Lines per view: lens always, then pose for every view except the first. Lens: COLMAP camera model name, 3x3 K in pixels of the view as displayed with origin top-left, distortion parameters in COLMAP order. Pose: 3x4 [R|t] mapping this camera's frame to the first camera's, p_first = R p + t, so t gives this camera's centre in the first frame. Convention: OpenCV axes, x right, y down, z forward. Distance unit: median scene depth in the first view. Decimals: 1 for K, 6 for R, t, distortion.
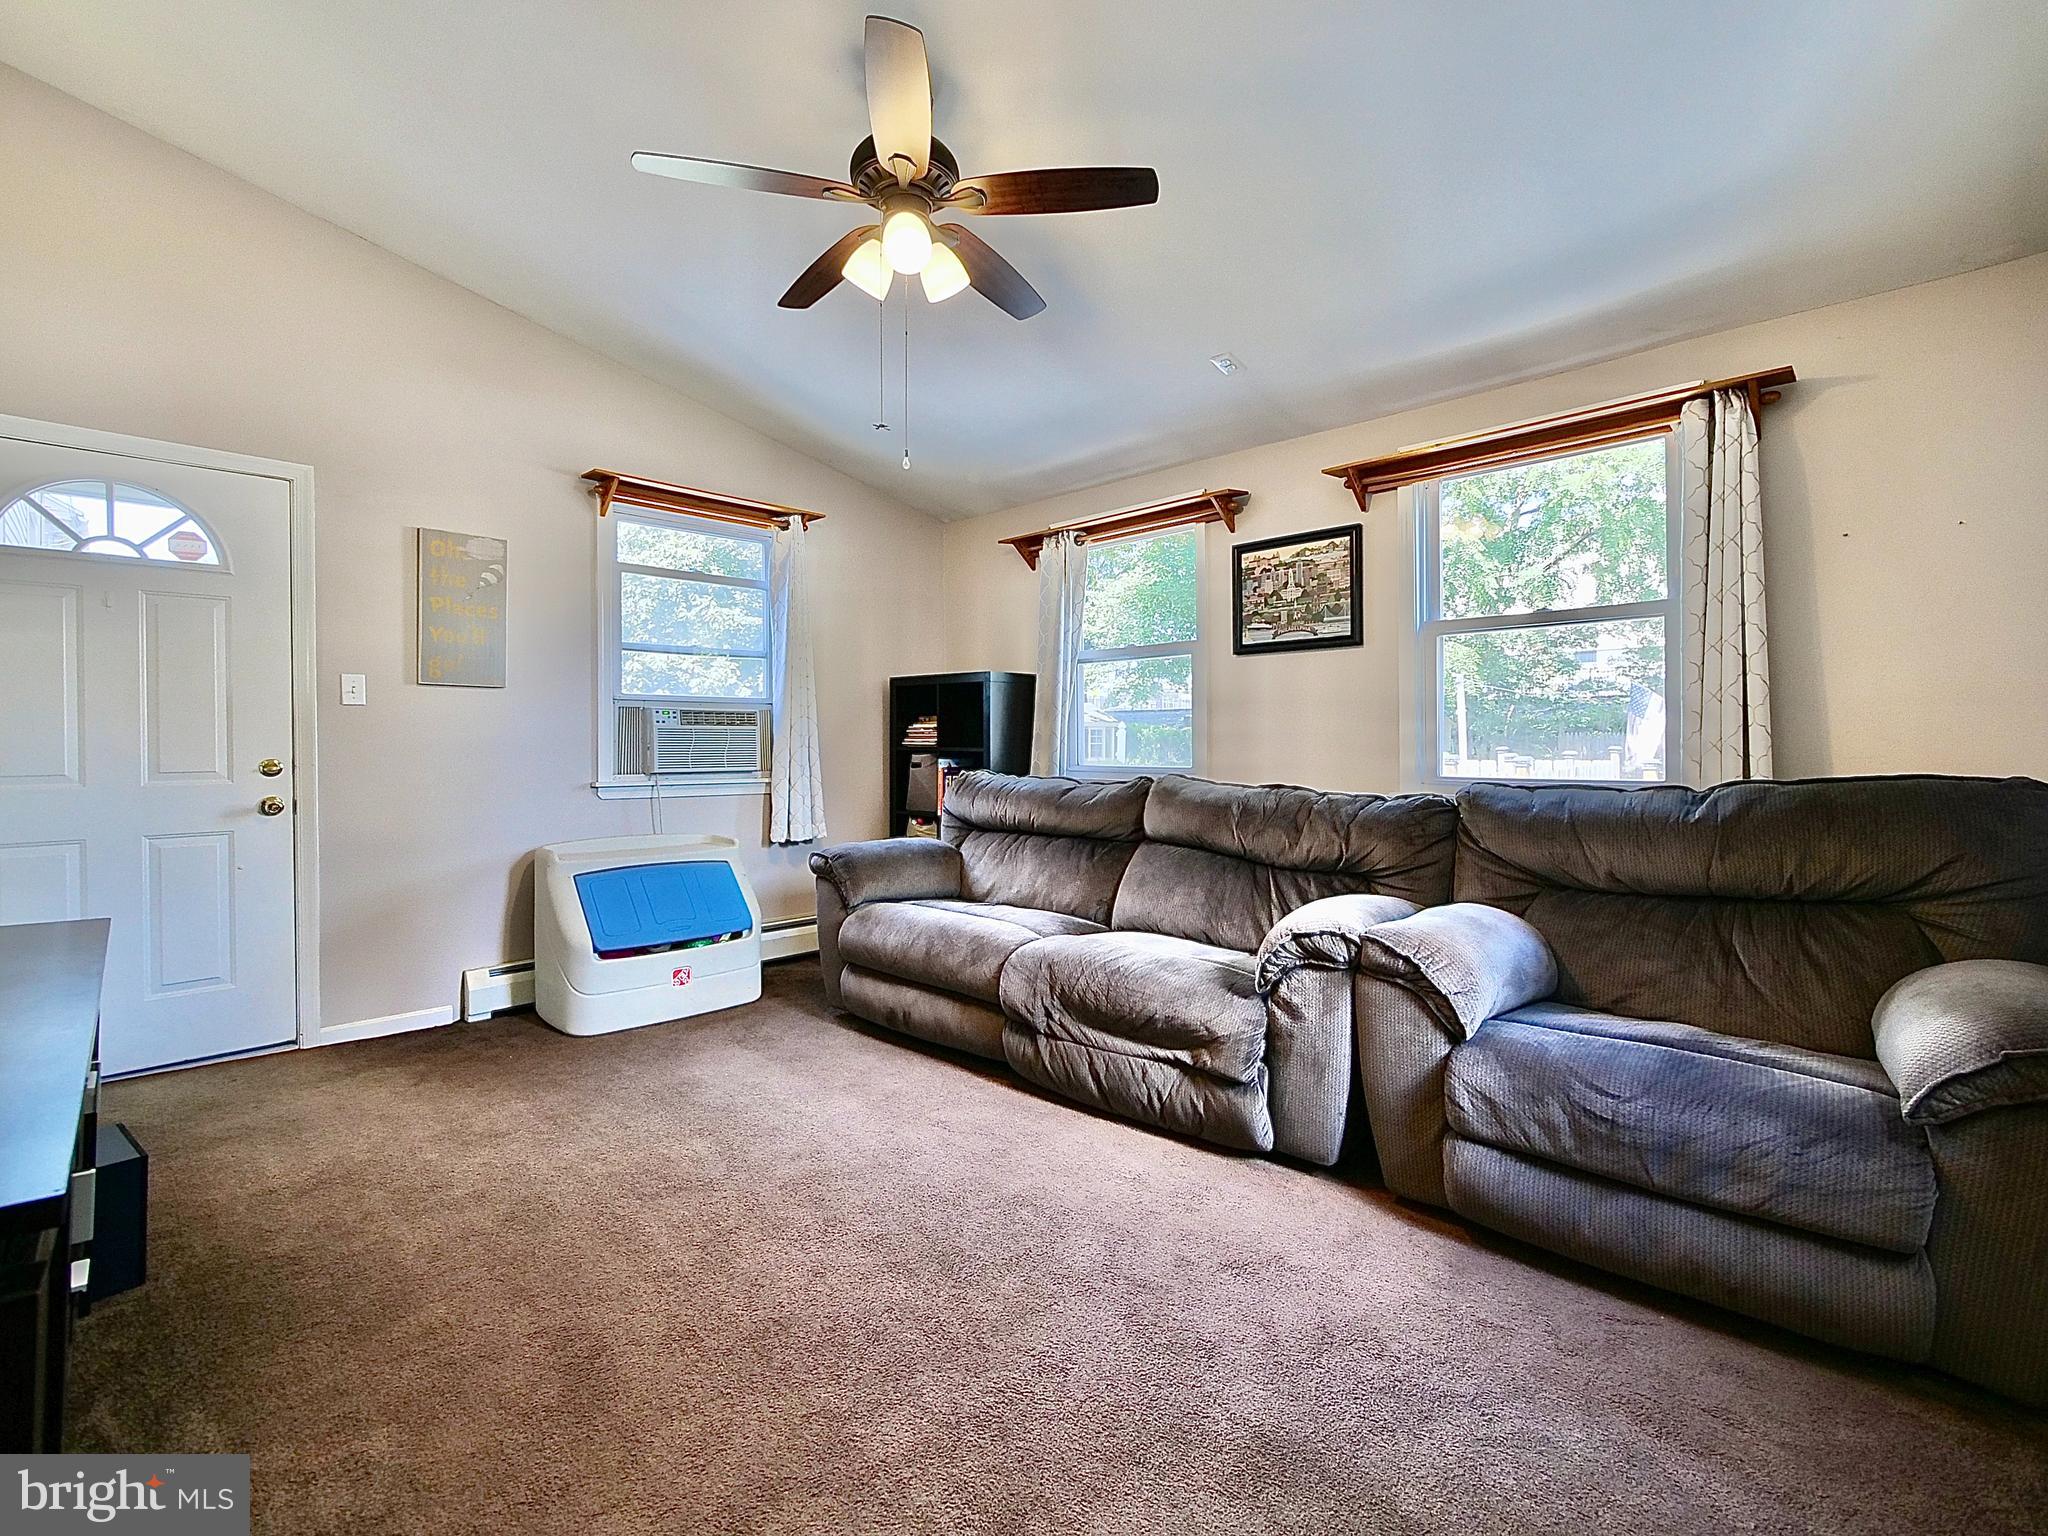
lens RADIAL K [[883.1, 0, 1025.1], [0, 883.1, 742.0], [0, 0, 1]] dist [-0.008323, 0.000637]
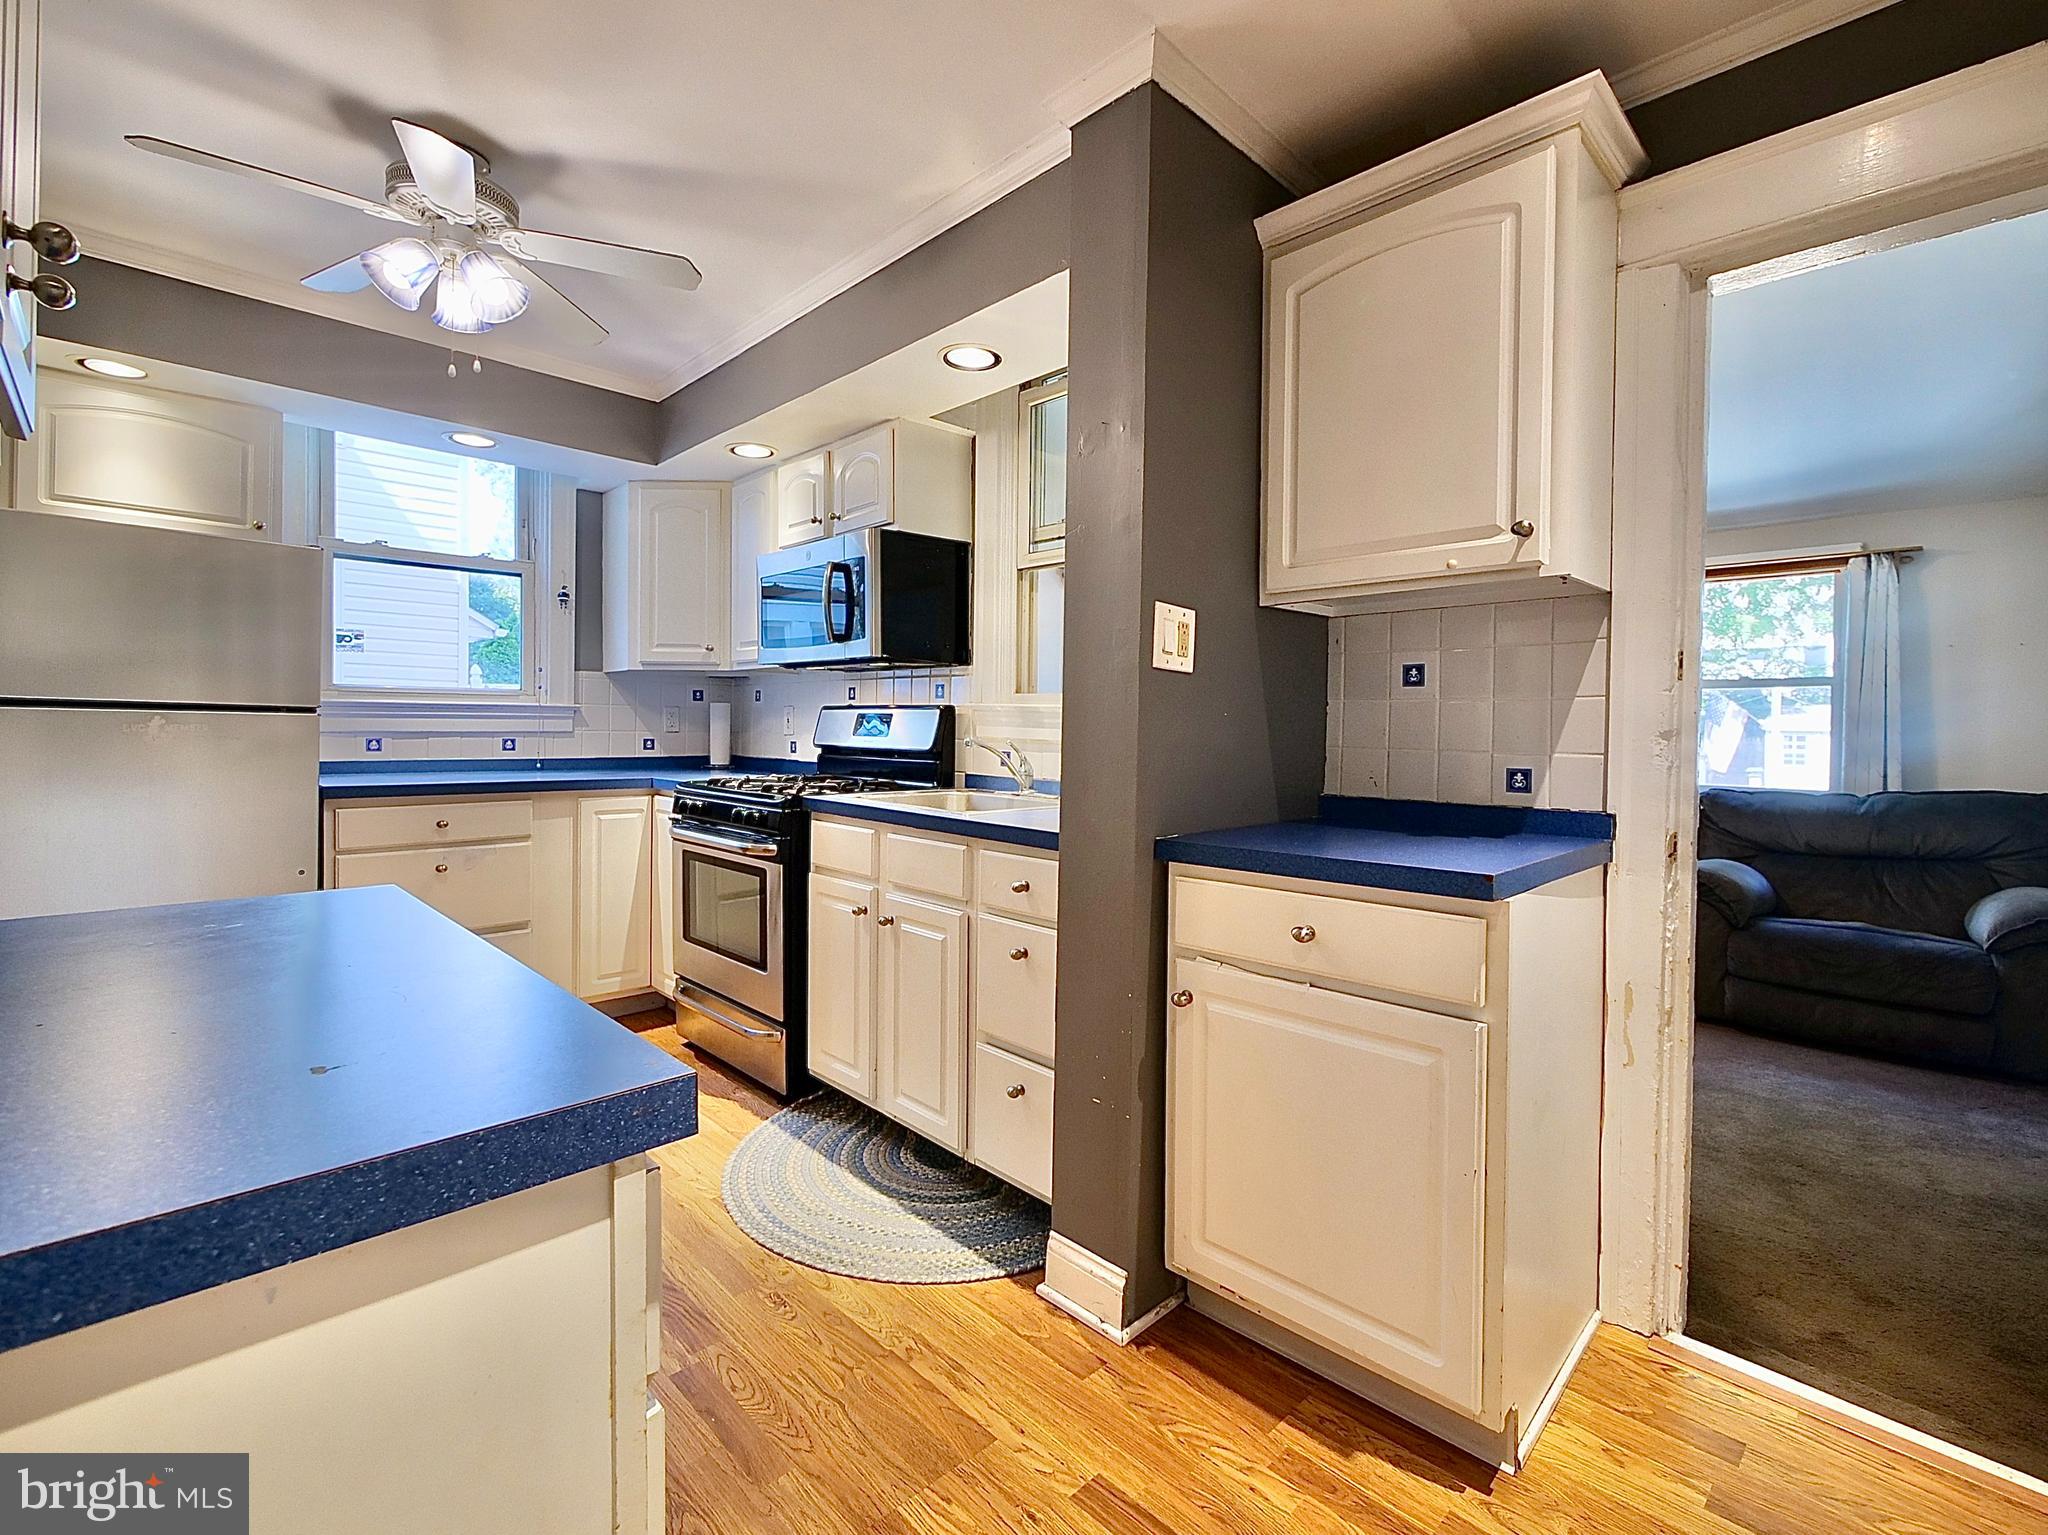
lens RADIAL K [[883.1, 0, 1059.2], [0, 883.1, 738.9], [0, 0, 1]] dist [-0.008323, 0.000637]
pose [[0.999569, 0.023967, -0.016943, -0.757938], [-0.023793, 0.999663, 0.010411, -0.037589], [0.017187, -0.010004, 0.999802, -0.726185]]
